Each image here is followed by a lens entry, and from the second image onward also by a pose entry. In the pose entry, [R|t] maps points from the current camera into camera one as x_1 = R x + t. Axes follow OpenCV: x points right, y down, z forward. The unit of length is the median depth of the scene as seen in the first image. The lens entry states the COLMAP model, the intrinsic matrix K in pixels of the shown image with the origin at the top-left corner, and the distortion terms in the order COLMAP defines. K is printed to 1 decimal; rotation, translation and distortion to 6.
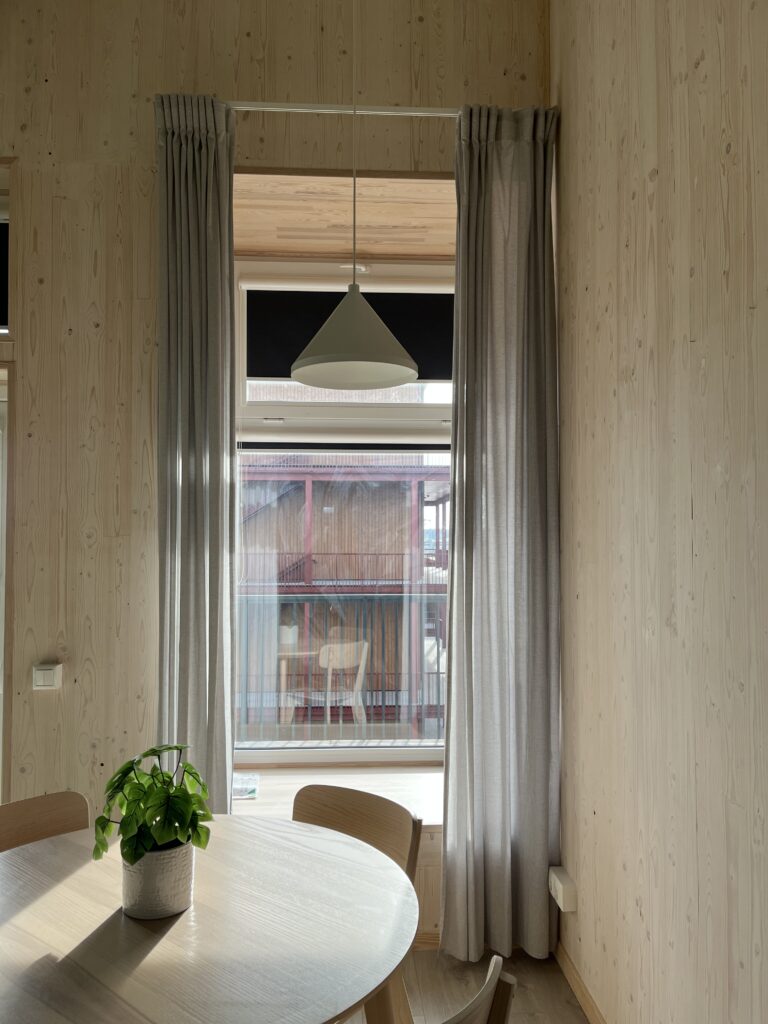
lens RADIAL K [[765.9, 0, 378.7], [0, 765.9, 521.2], [0, 0, 1]] dist [0.051428, -0.063843]
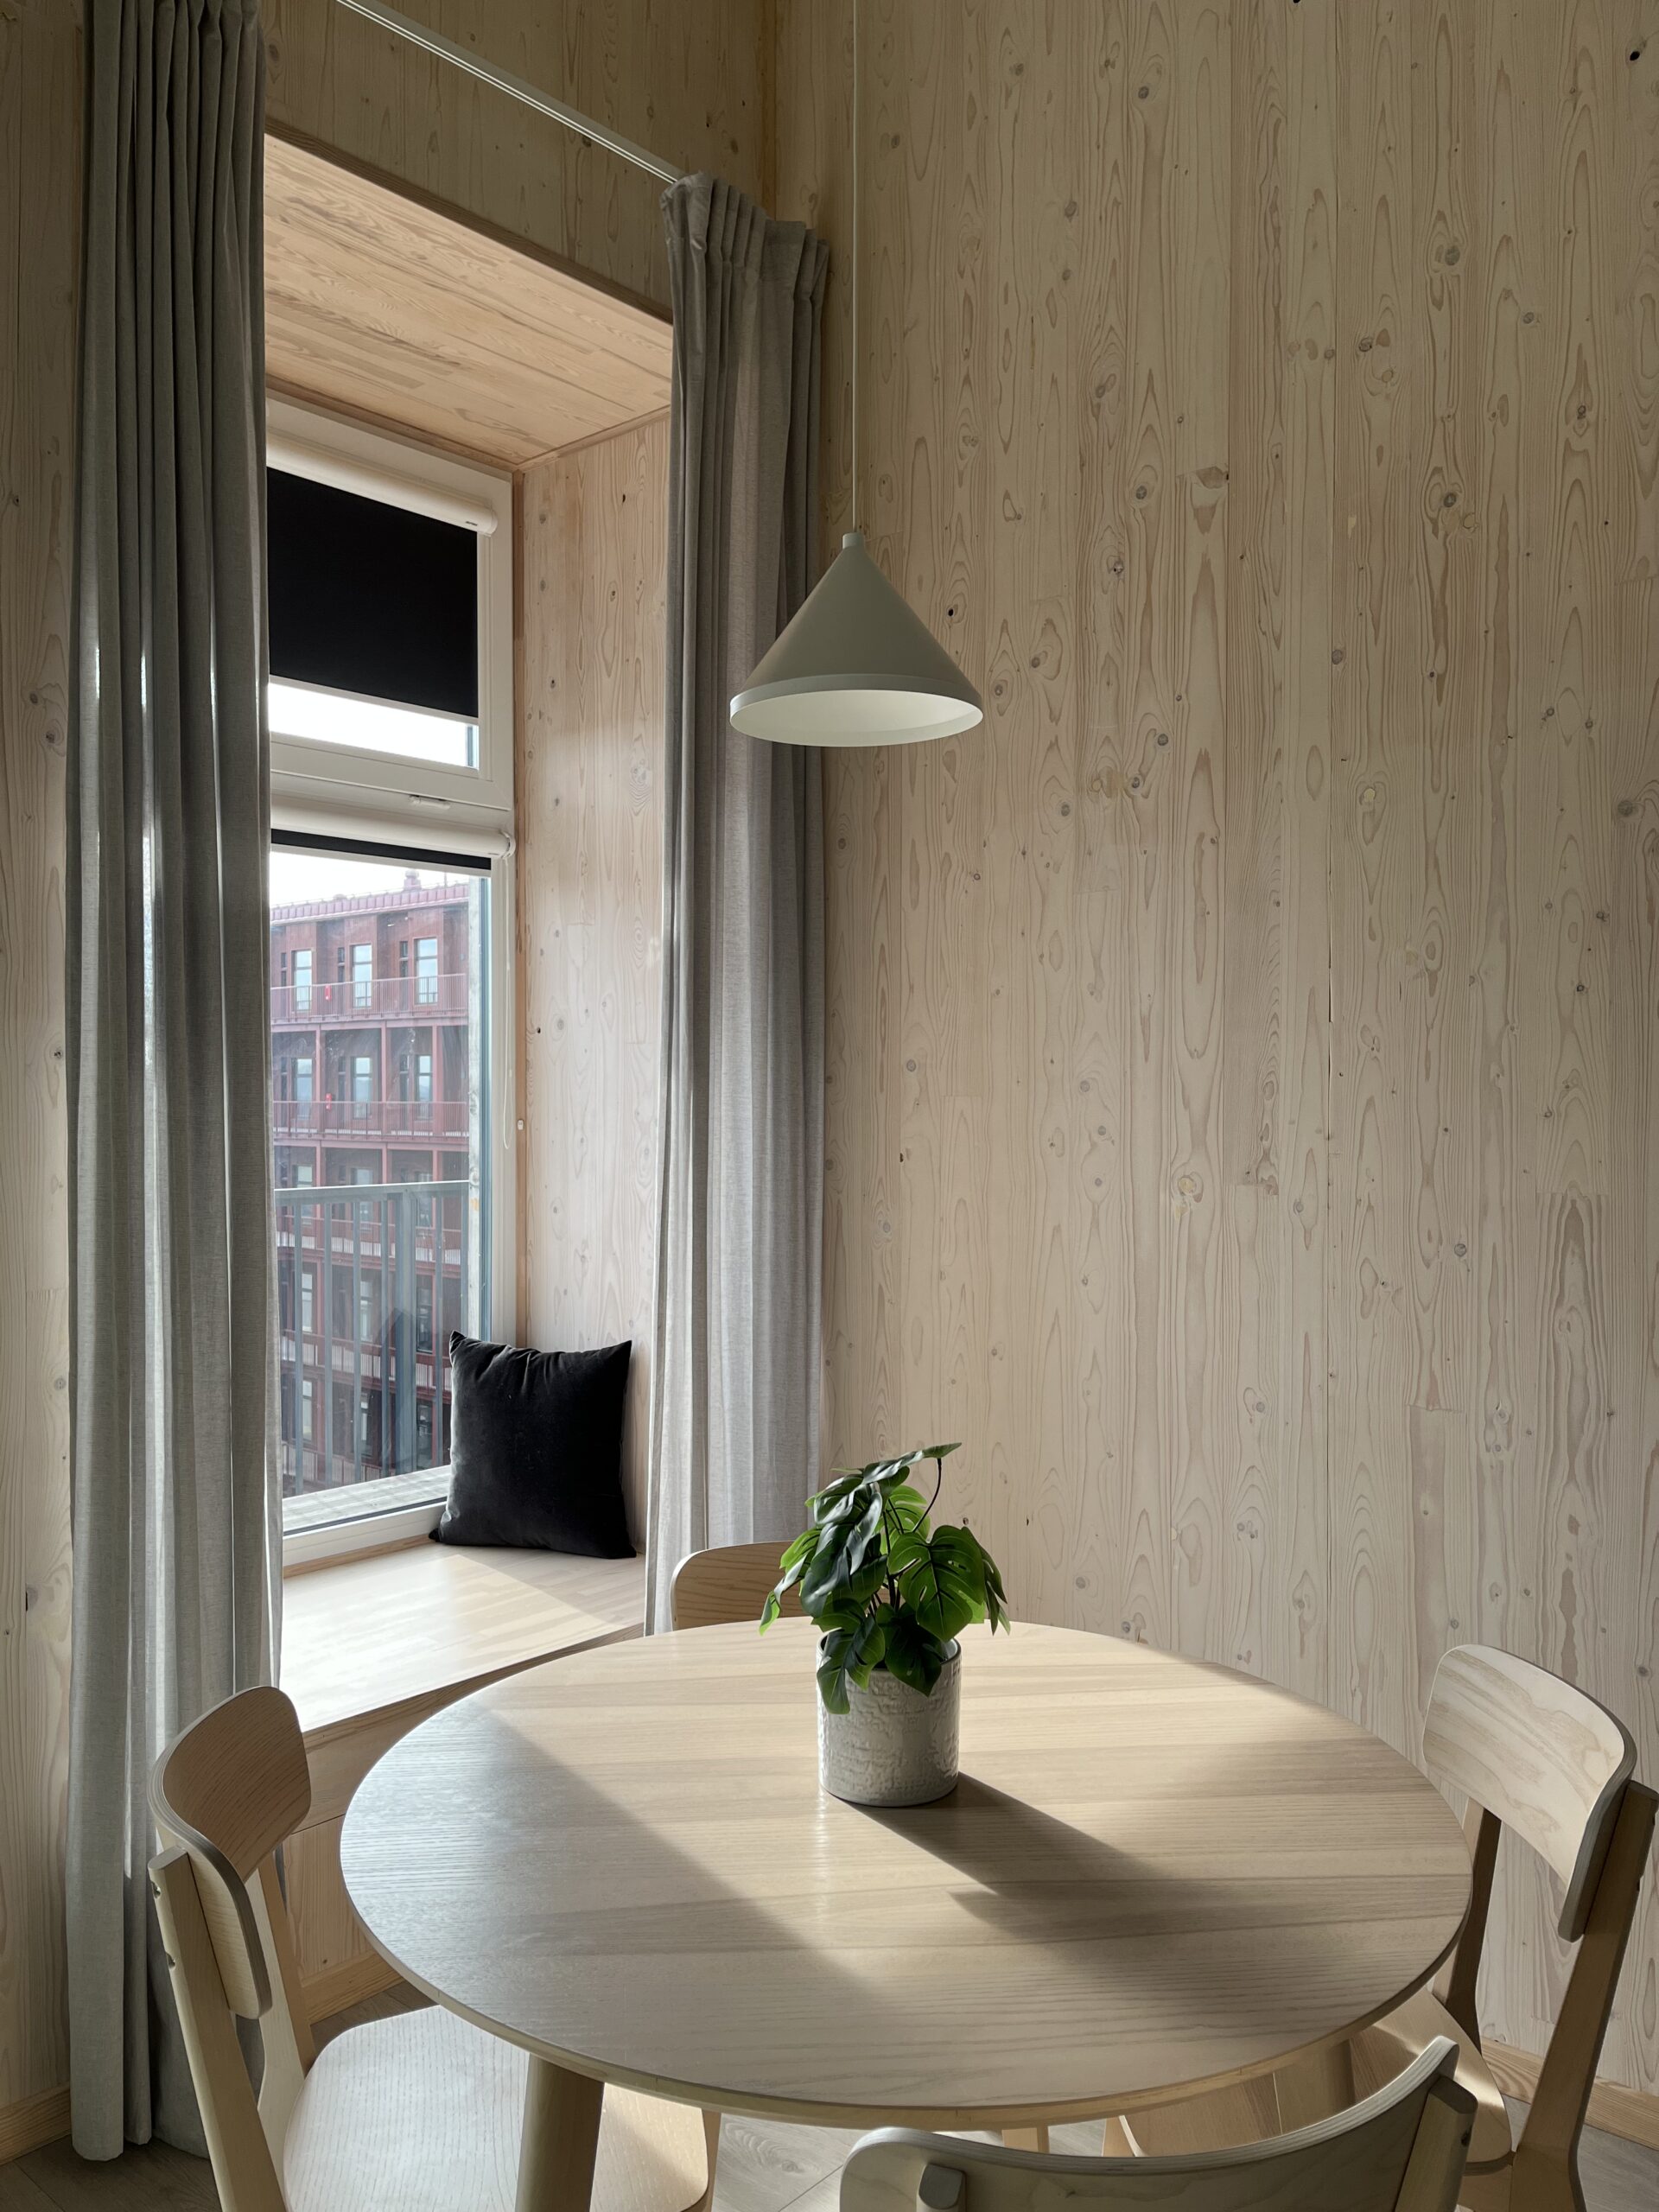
lens RADIAL K [[1654.4, 0, 820.0], [0, 1654.4, 1109.5], [0, 0, 1]] dist [0.051428, -0.063843]
pose [[0.706237, -0.009868, 0.707907, -0.603862], [-0.020594, 0.999193, 0.034474, 0.021077], [-0.707676, -0.038926, 0.705464, 0.175873]]
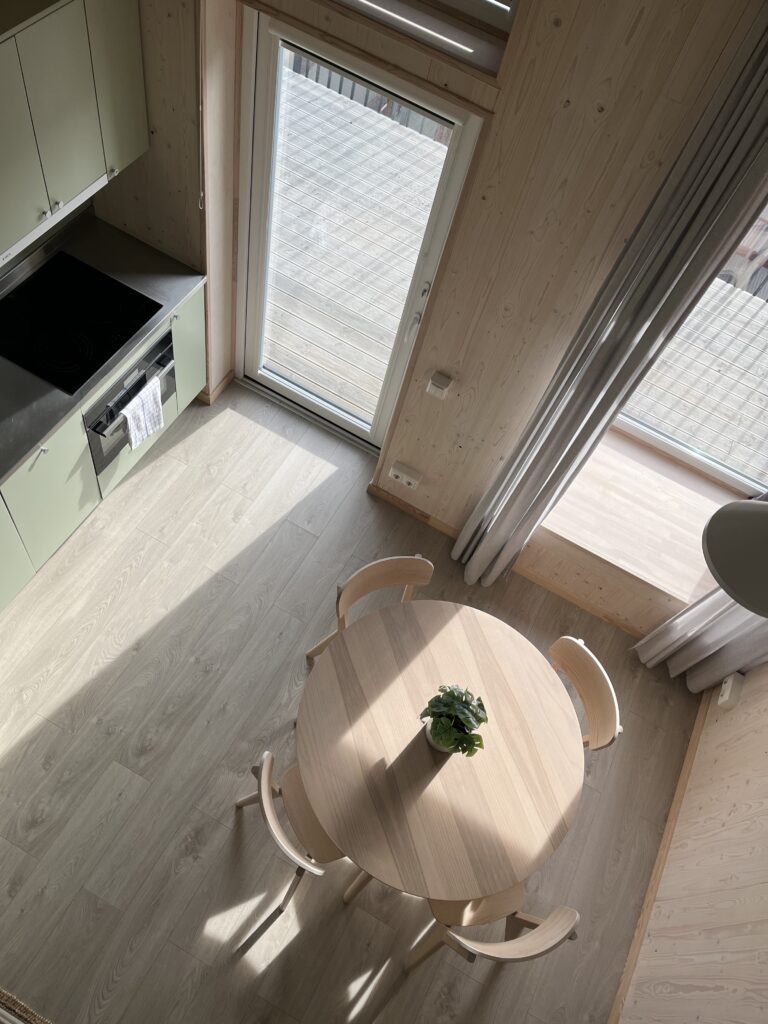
lens RADIAL K [[765.9, 0, 380.6], [0, 765.9, 514.8], [0, 0, 1]] dist [0.051428, -0.063843]
pose [[0.844763, 0.518195, -0.133601, -0.245613], [-0.161640, 0.485078, 0.859402, -0.699900], [0.510145, -0.704395, 0.493537, 0.235474]]
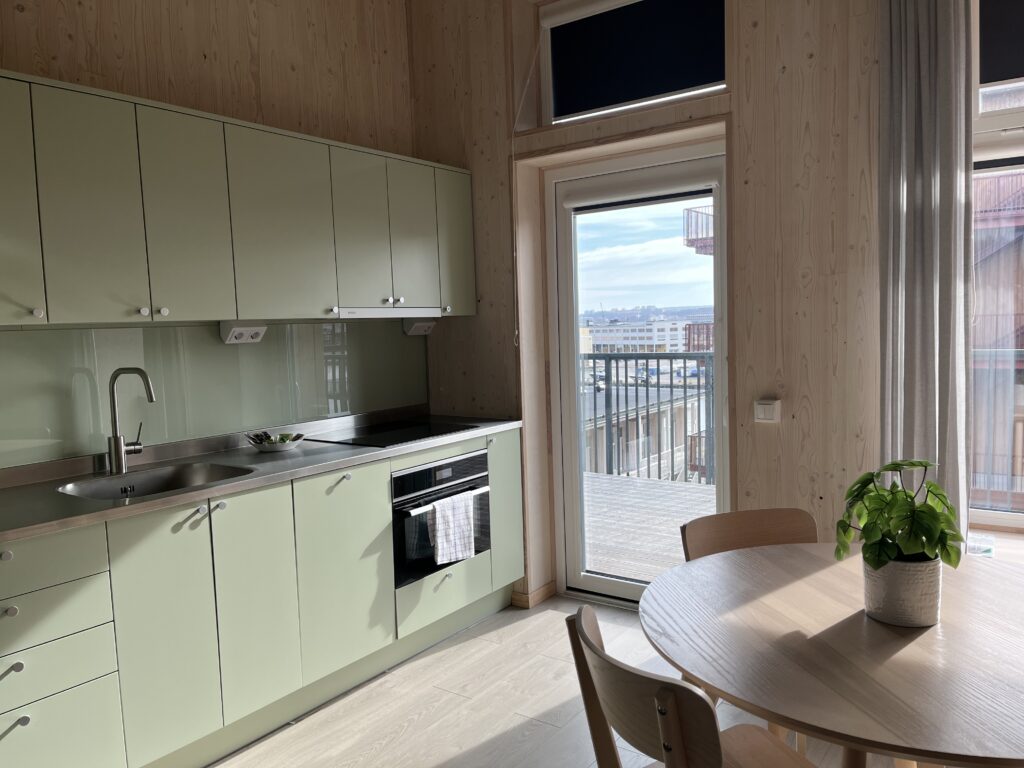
lens RADIAL K [[765.9, 0, 526.8], [0, 765.9, 388.1], [0, 0, 1]] dist [0.051428, -0.063843]
pose [[0.780381, 0.025242, -0.624794, -0.025755], [0.052058, 0.993094, 0.105143, 0.041167], [0.623133, -0.114577, 0.773678, -0.024236]]
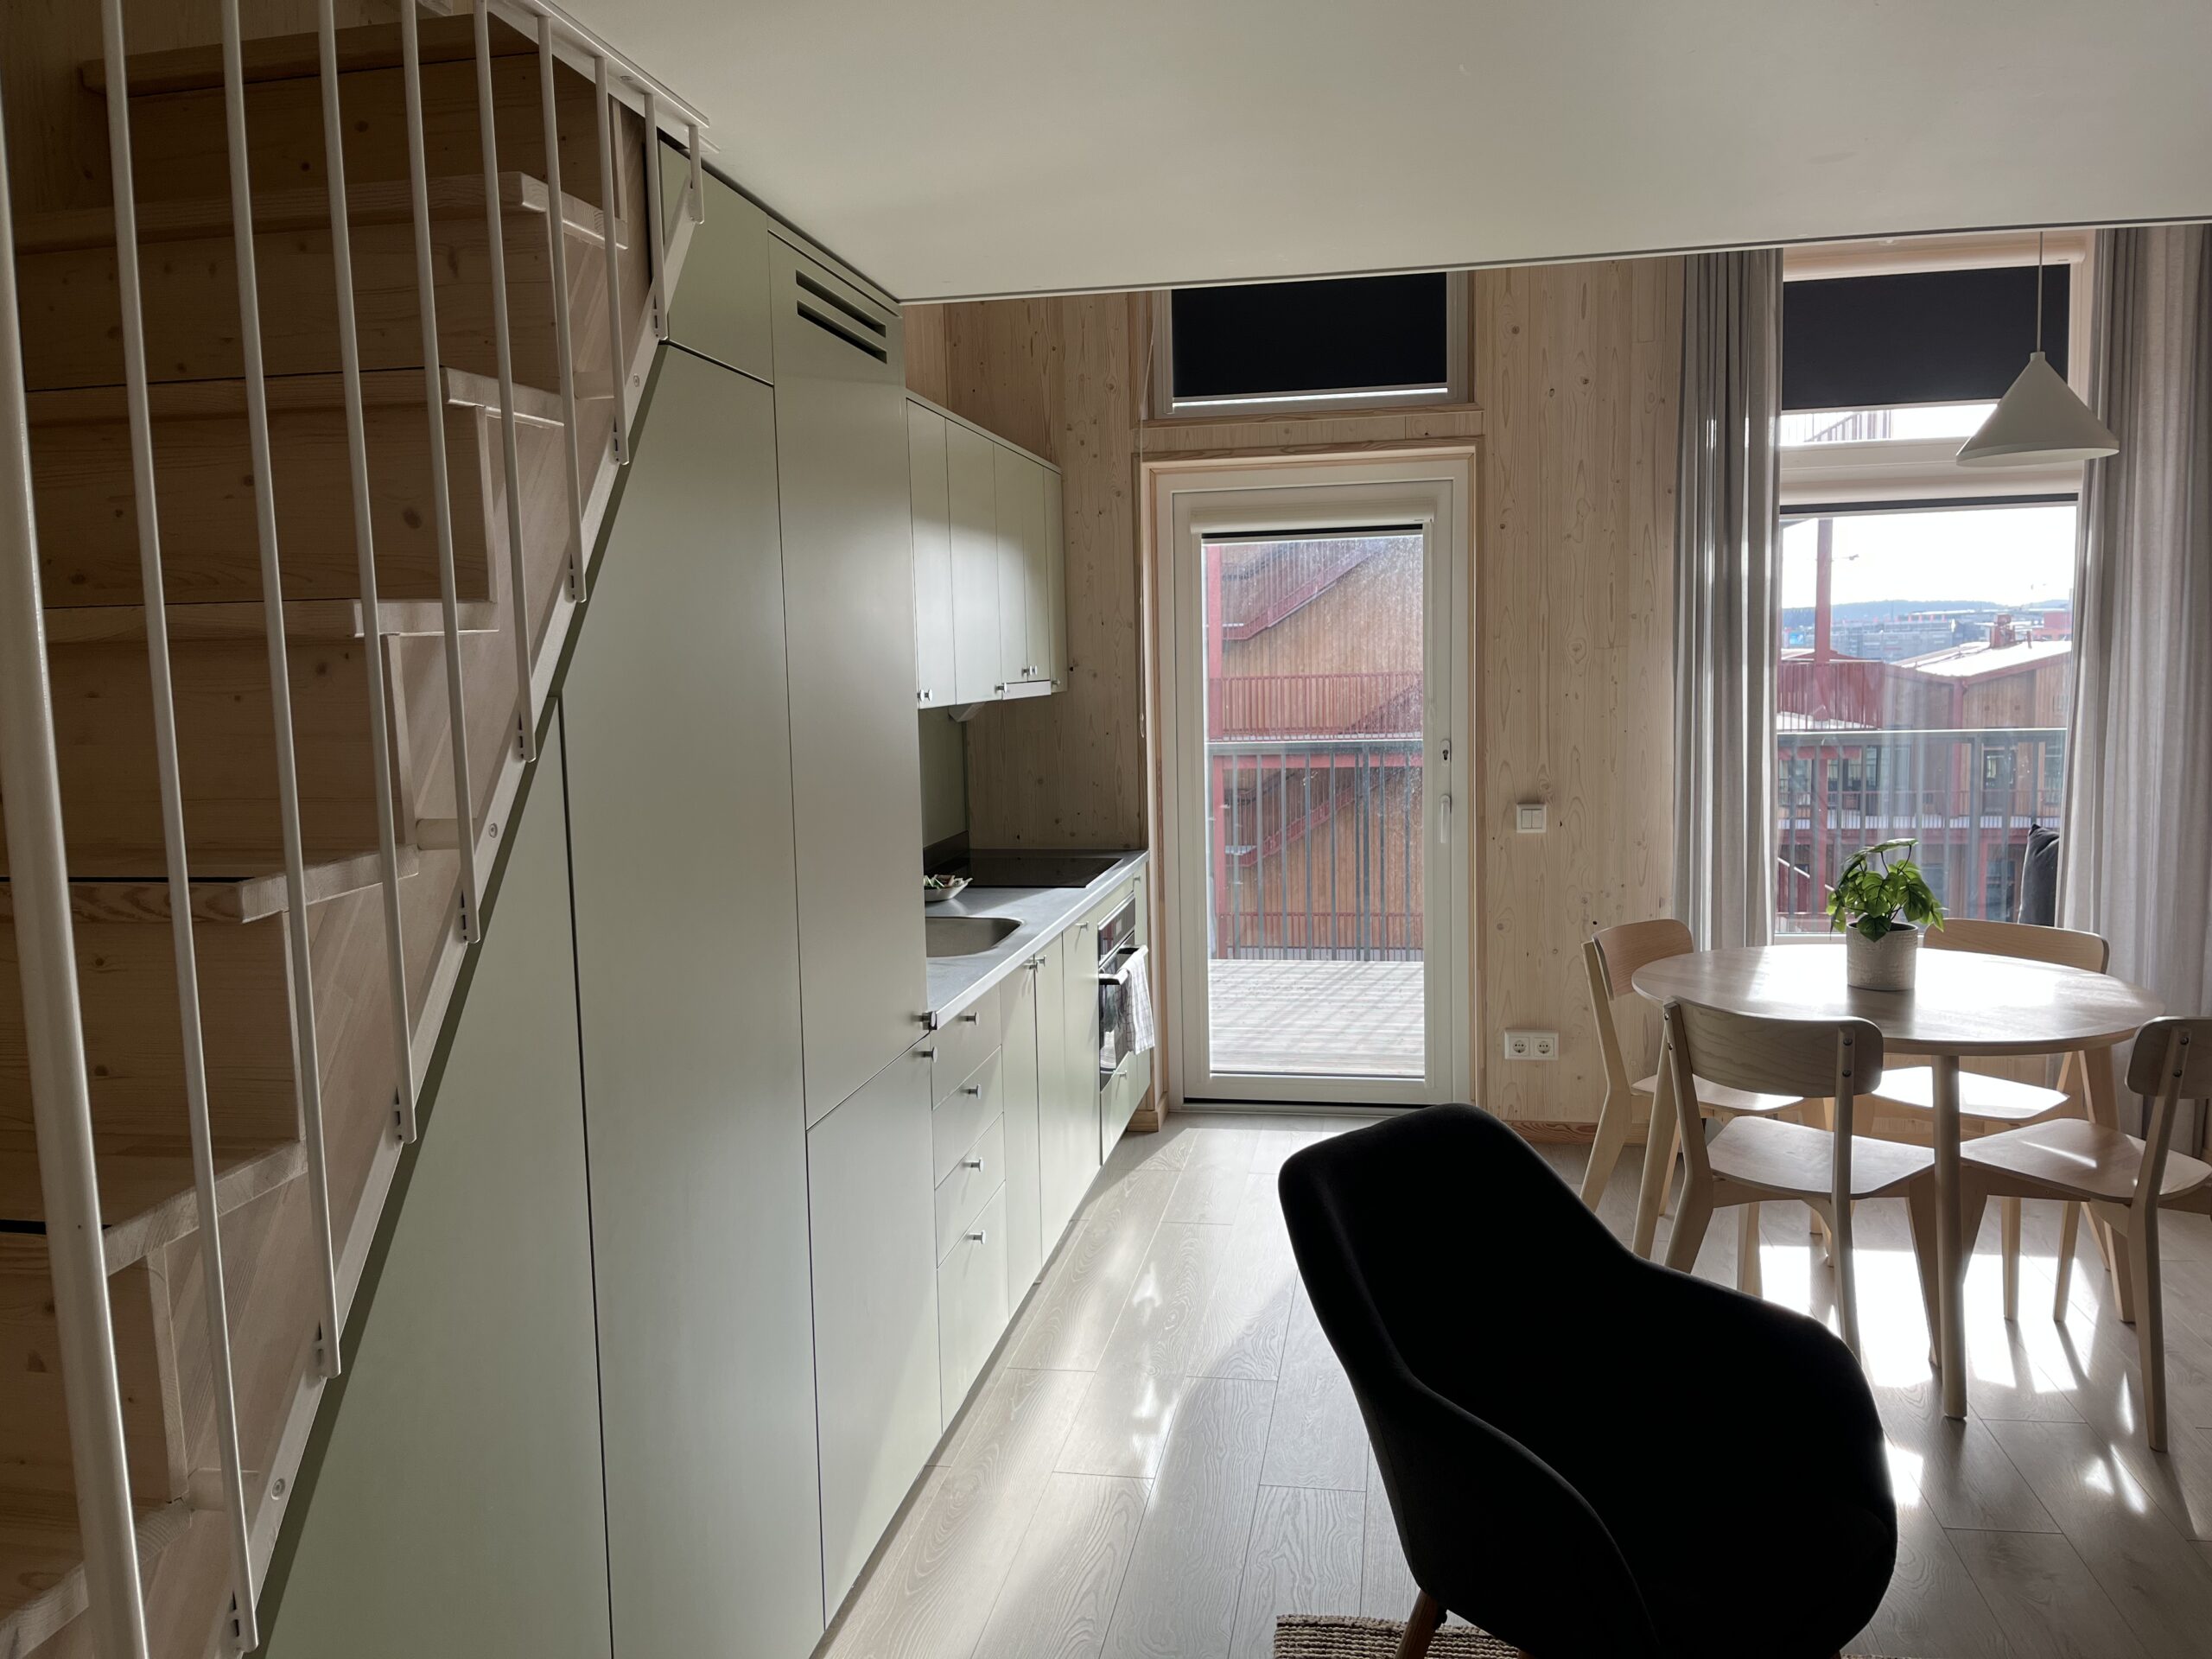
lens RADIAL K [[1654.4, 0, 1122.6], [0, 1654.4, 835.0], [0, 0, 1]] dist [0.051428, -0.063843]
pose [[0.972720, -0.000334, -0.231981, -0.443146], [0.031615, 0.990860, 0.131135, -0.031587], [0.229817, -0.134892, 0.963840, -0.848802]]
